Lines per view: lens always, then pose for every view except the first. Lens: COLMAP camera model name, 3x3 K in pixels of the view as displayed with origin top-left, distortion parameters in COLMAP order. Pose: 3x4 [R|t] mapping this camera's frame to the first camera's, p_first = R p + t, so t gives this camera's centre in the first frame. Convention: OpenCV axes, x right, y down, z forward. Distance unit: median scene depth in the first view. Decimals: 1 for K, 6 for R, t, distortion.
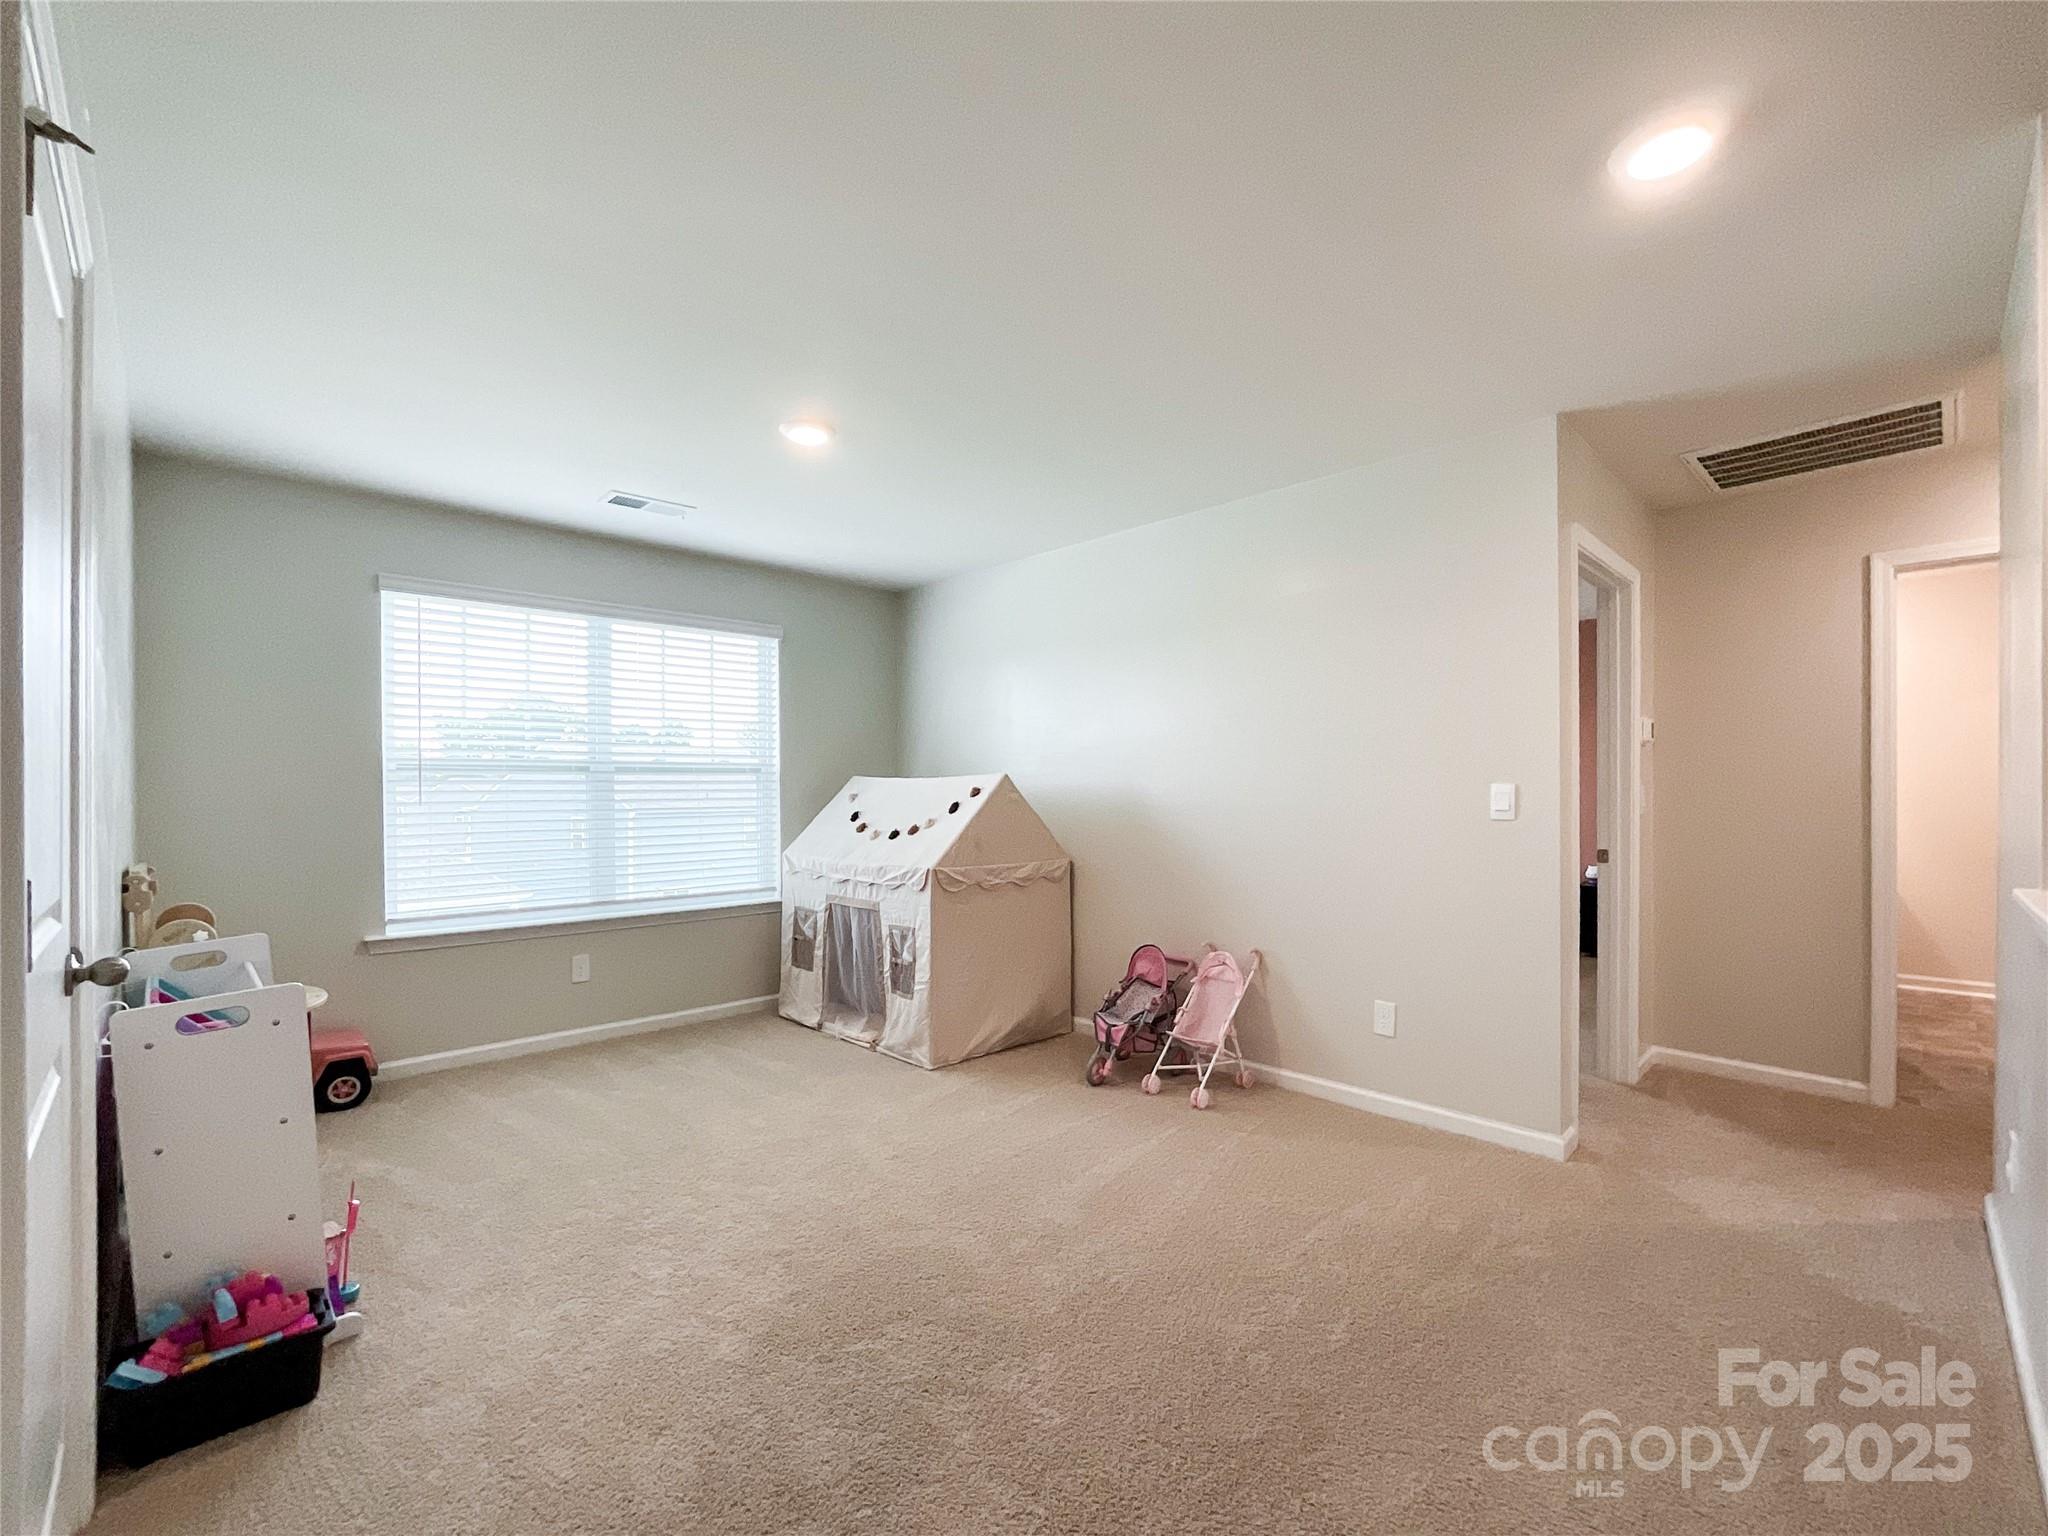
lens RADIAL K [[870.7, 0, 1039.6], [0, 870.7, 785.8], [0, 0, 1]] dist [-0.017502, -0.000047]
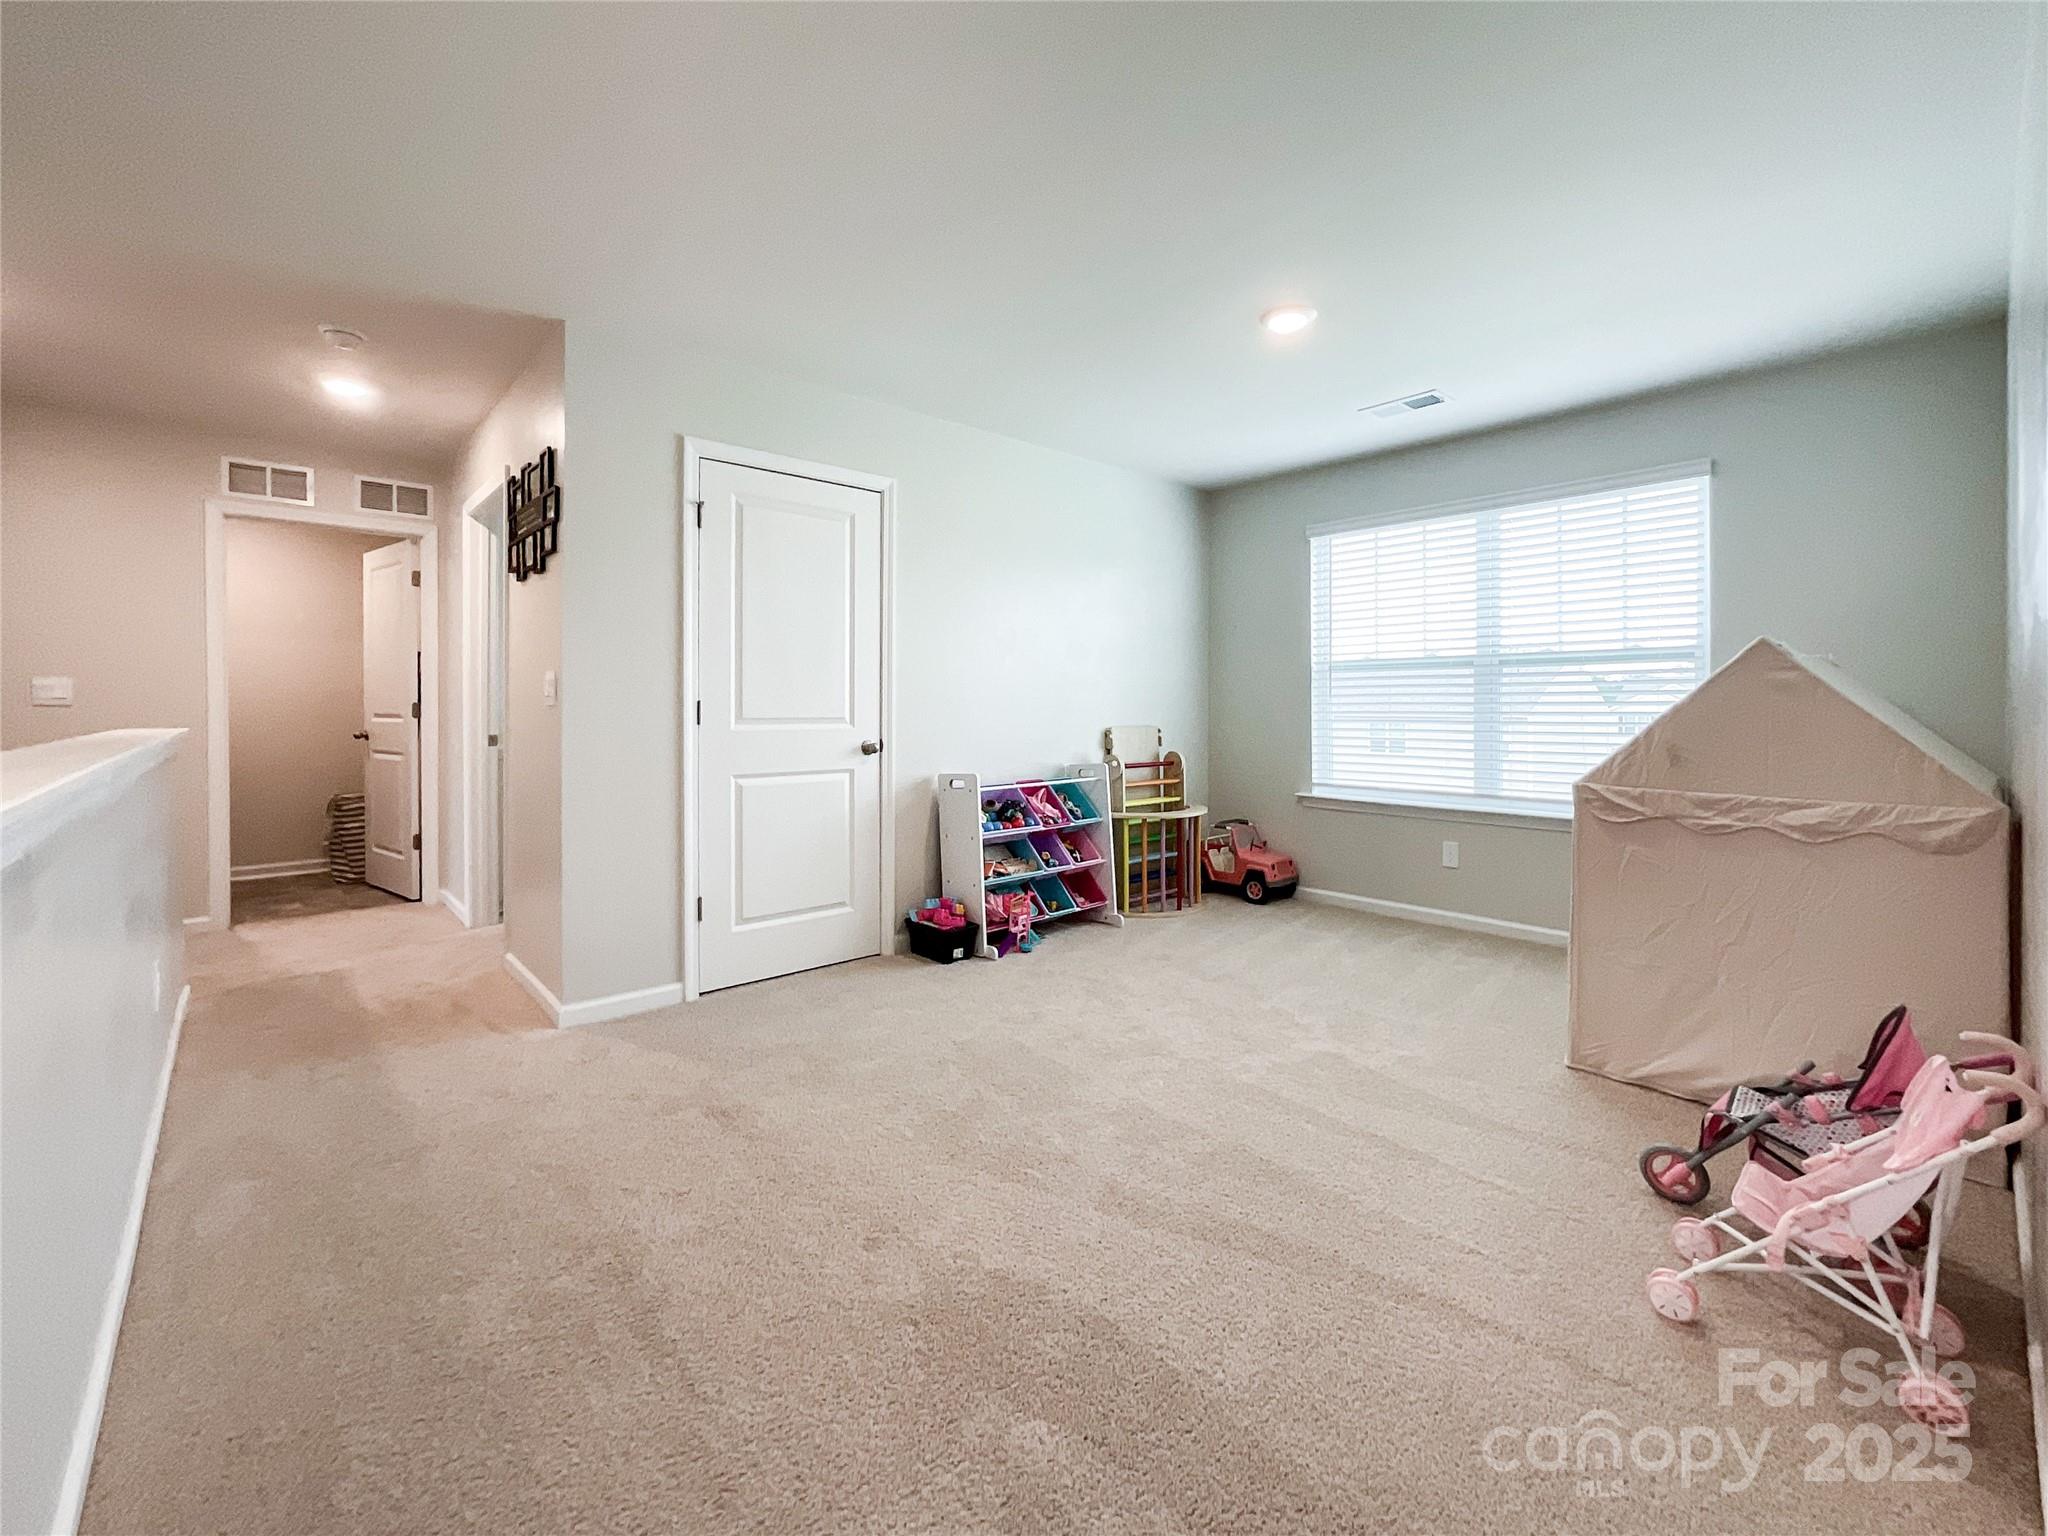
lens RADIAL K [[880.8, 0, 1012.6], [0, 880.8, 702.2], [0, 0, 1]] dist [-0.014358, -0.000142]
pose [[-0.063615, -0.001322, -0.997974, 0.590477], [0.006243, 0.999979, -0.001722, 0.027229], [0.997955, -0.006339, -0.063605, 0.573688]]
